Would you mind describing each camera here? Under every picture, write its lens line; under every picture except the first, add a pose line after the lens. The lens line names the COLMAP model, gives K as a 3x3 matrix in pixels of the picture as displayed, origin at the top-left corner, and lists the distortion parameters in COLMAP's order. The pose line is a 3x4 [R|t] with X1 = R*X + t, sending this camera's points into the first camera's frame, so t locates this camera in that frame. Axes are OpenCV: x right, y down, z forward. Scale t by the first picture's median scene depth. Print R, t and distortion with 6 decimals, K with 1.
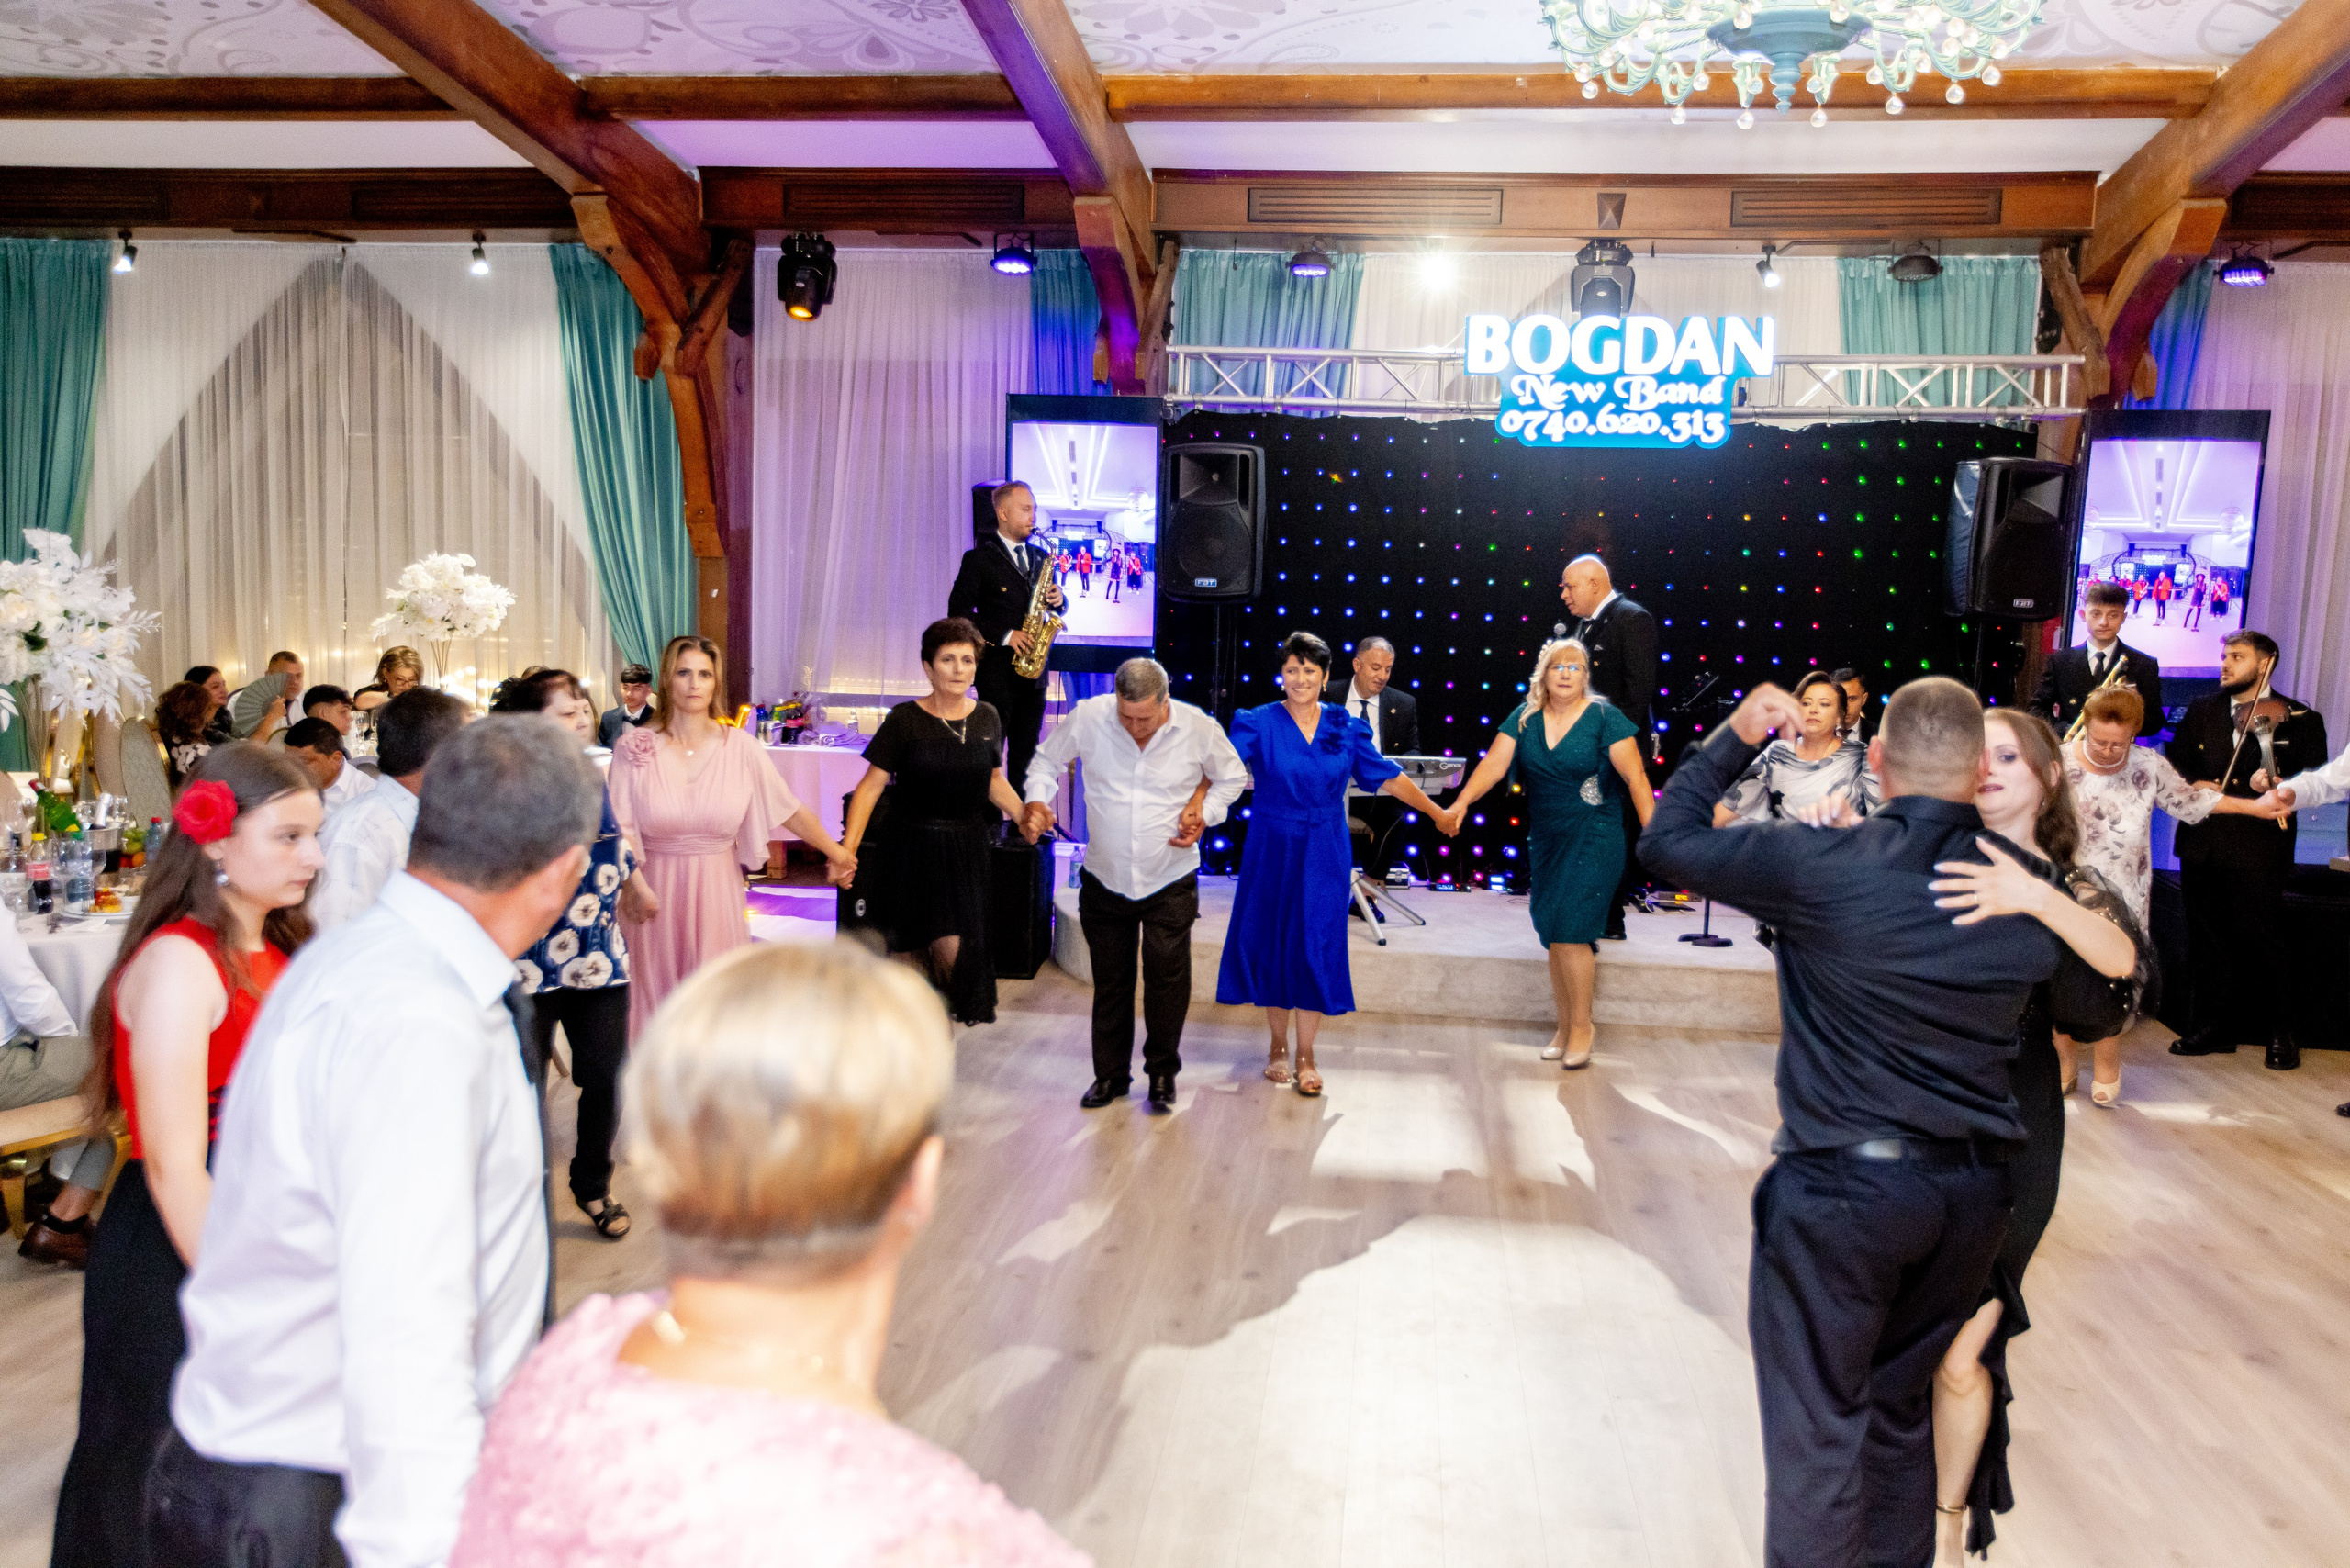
lens RADIAL K [[1952.8, 0, 1161.6], [0, 1952.8, 779.4], [0, 0, 1]] dist [0.003407, -0.006887]
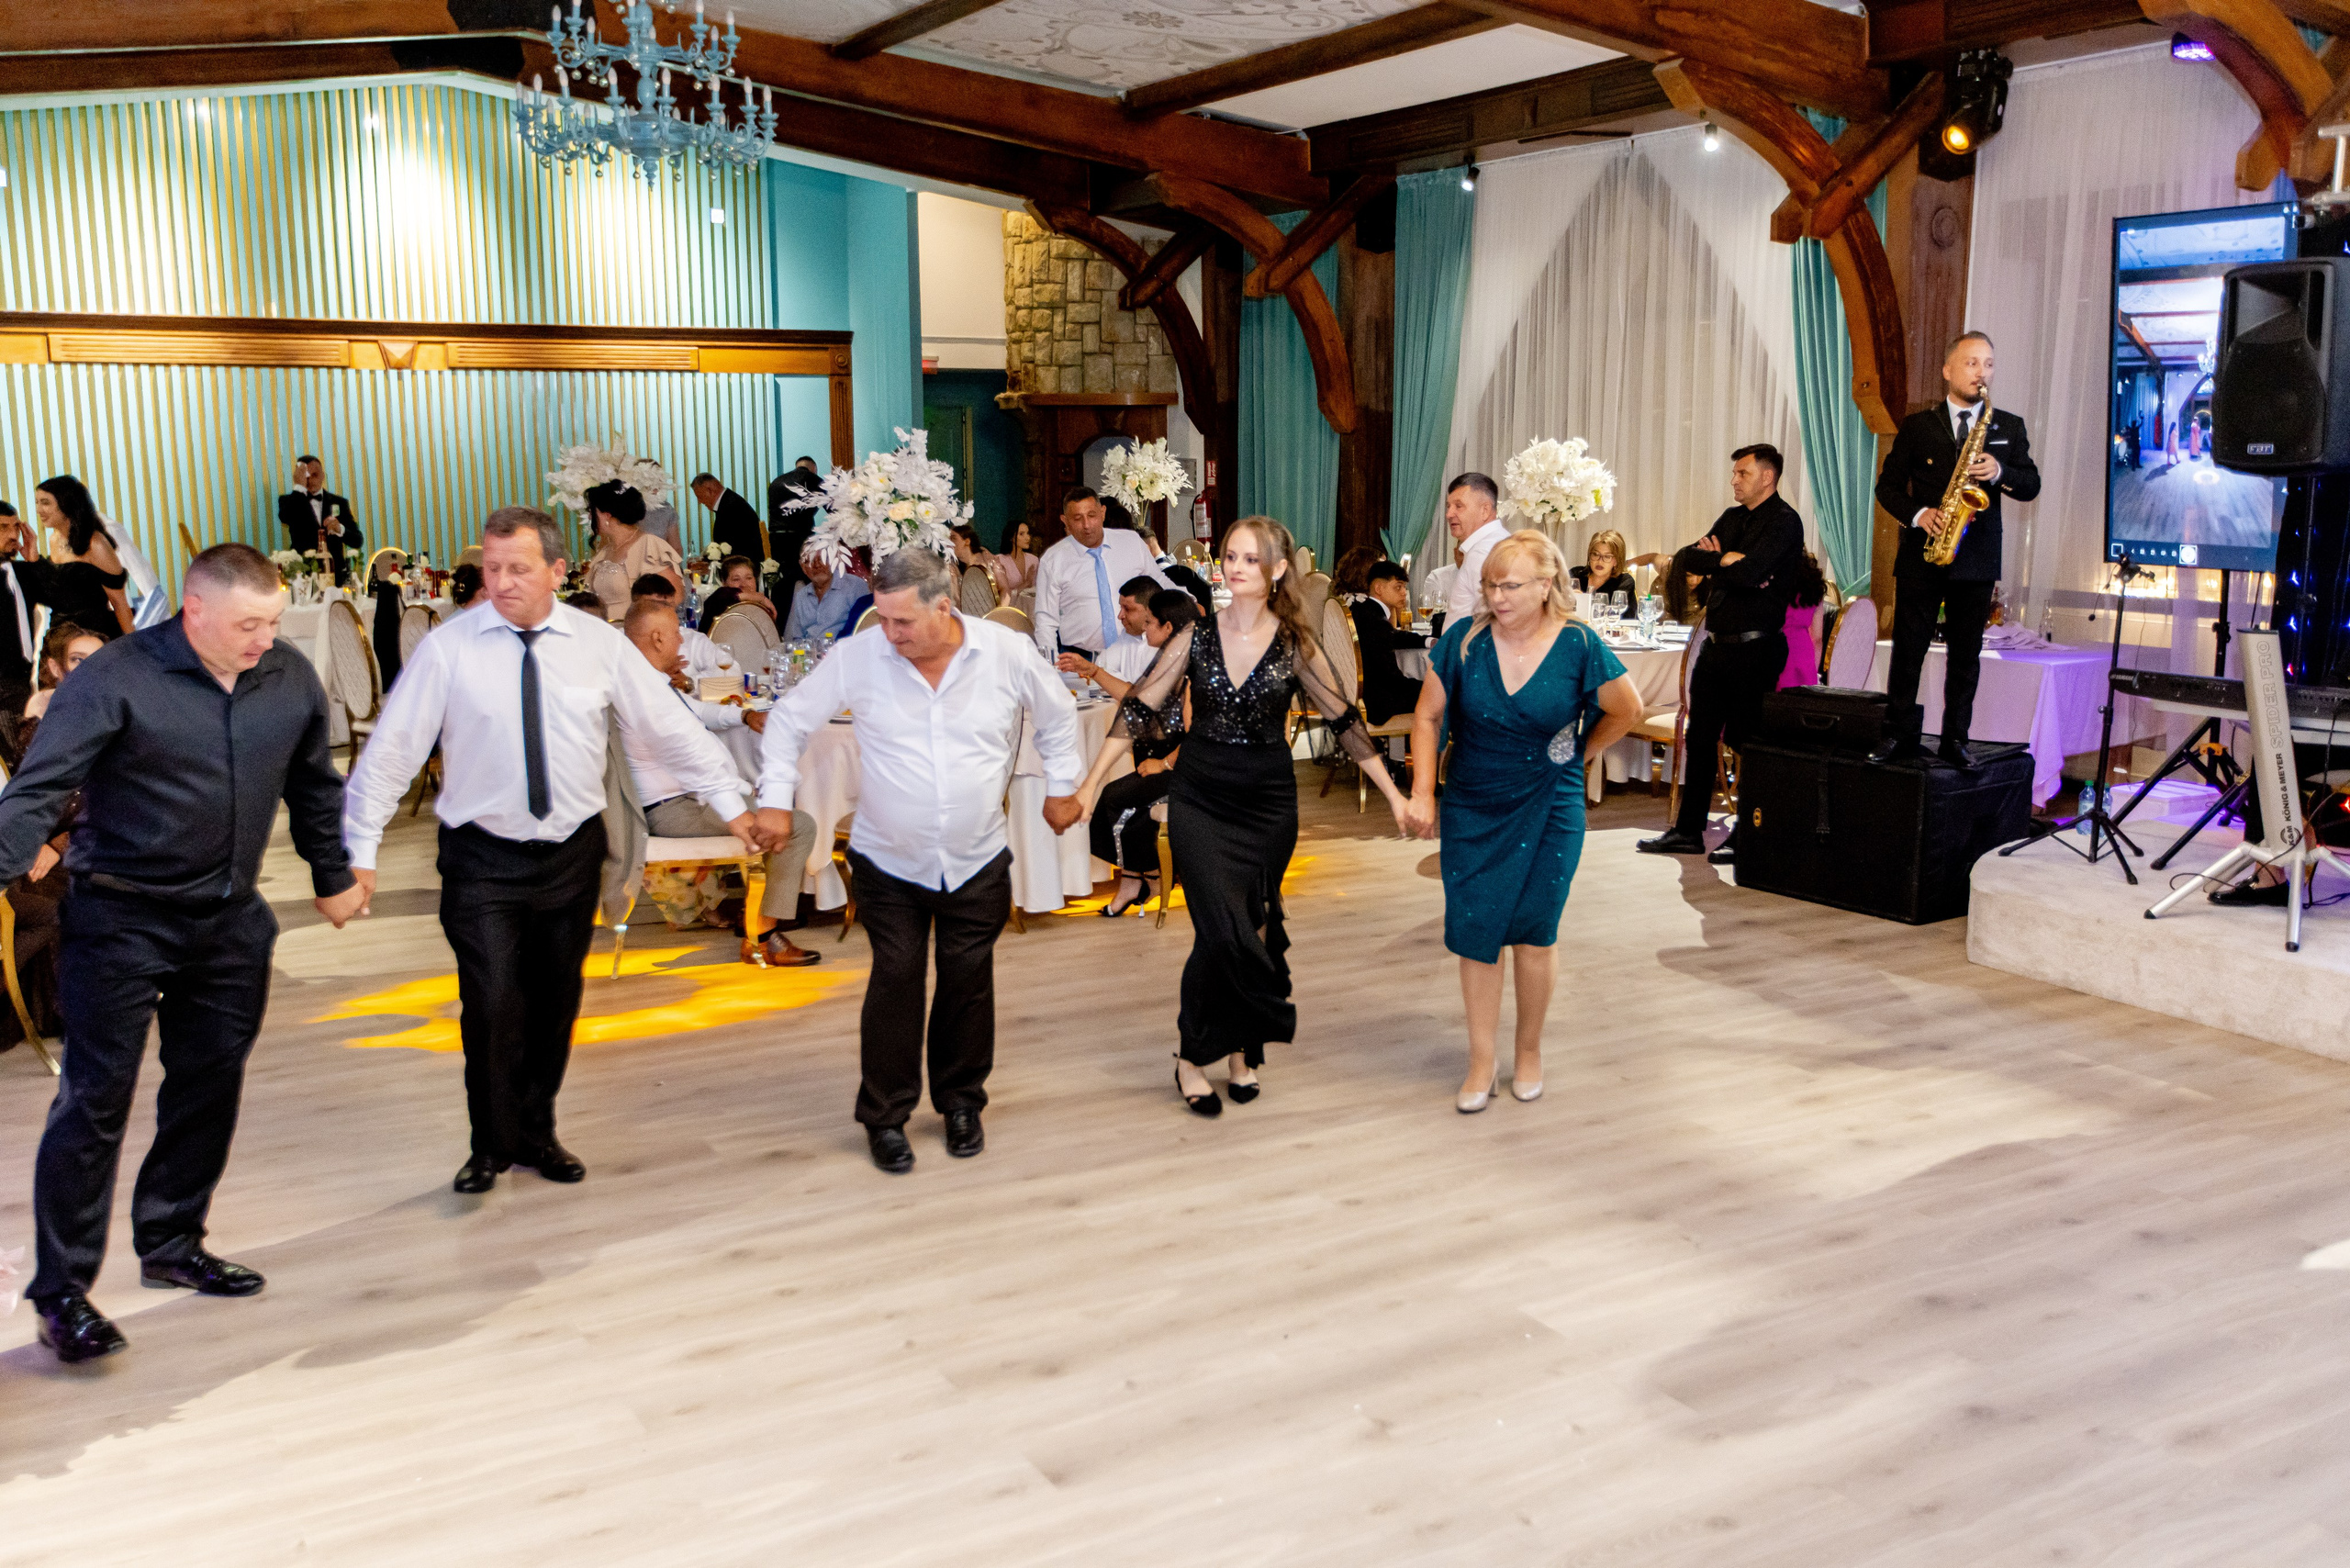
lens RADIAL K [[2041.2, 0, 1169.7], [0, 2041.2, 803.1], [0, 0, 1]] dist [-0.006646, 0.002278]
pose [[0.596871, 0.114372, -0.794143, 0.396361], [-0.068467, 0.993438, 0.091615, -0.008457], [0.799410, -0.000309, 0.600785, 0.189270]]
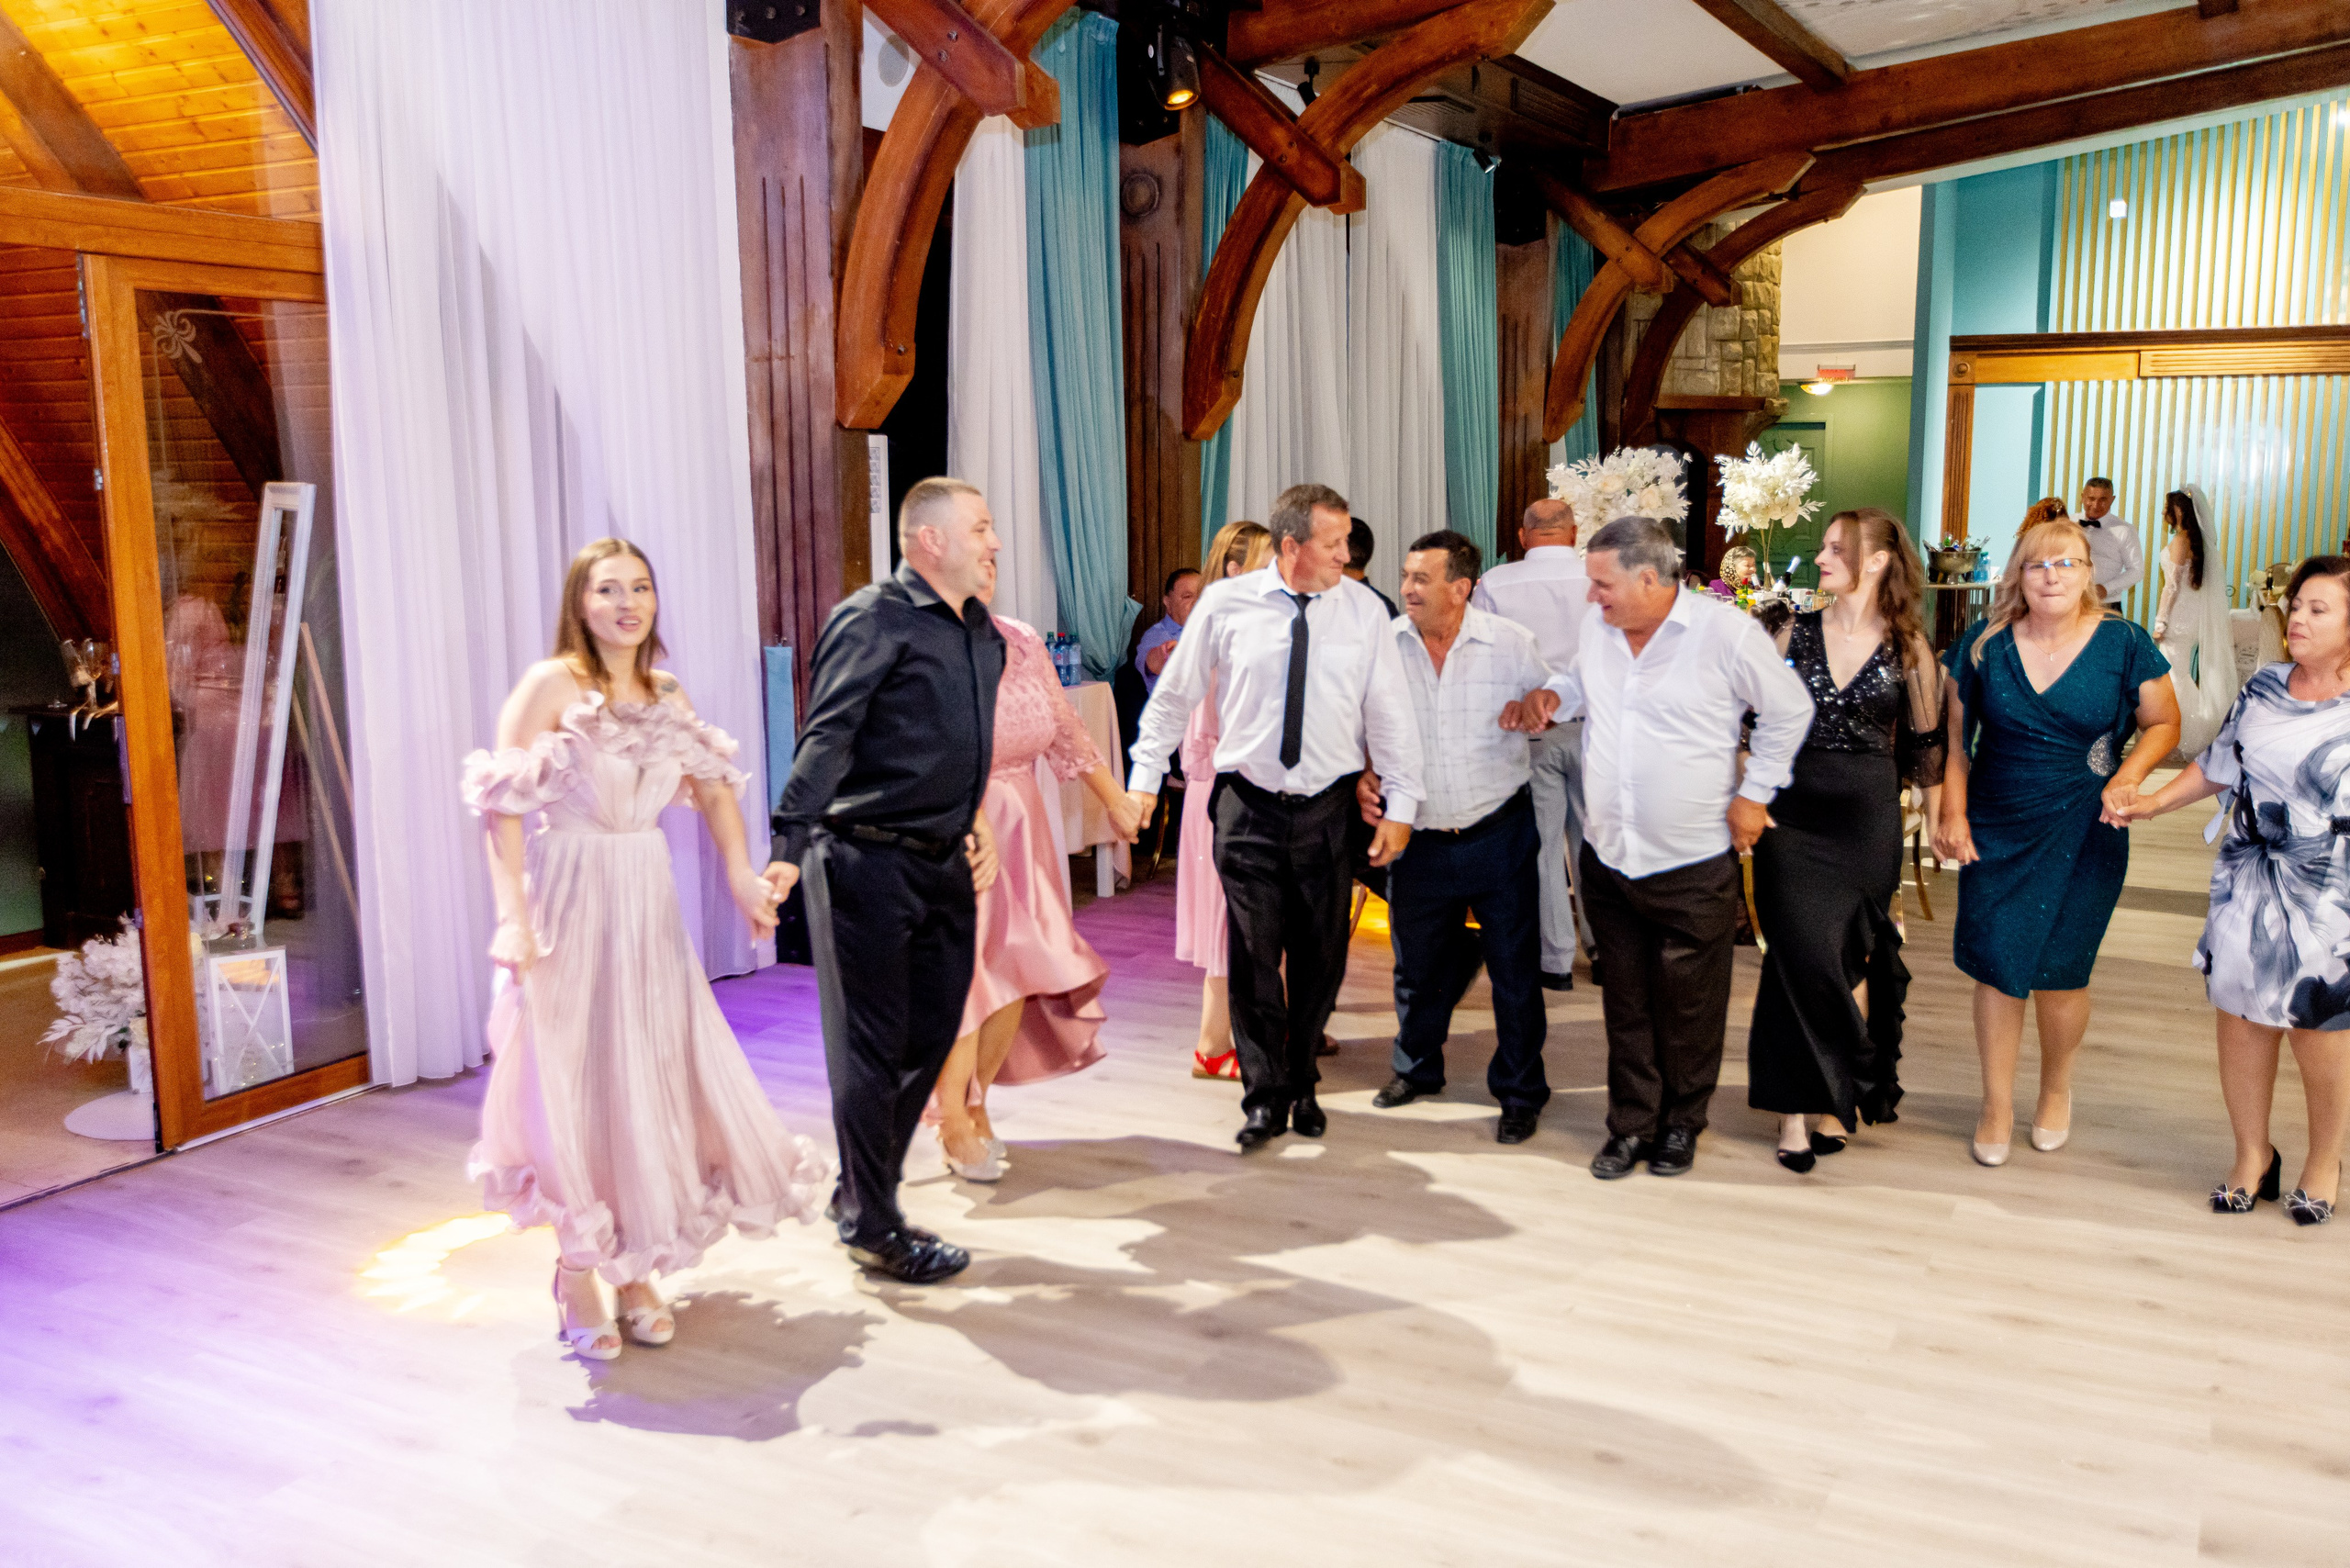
lens RADIAL K [[2041.9, 0, 1158.7], [0, 2041.9, 778.6], [0, 0, 1]] dist [-0.004786, -0.000219]
pose [[-0.377897, 0.113742, -0.918834, 0.462459], [-0.103630, 0.980992, 0.164057, -0.011440], [0.920030, 0.157216, -0.358927, 0.342049]]
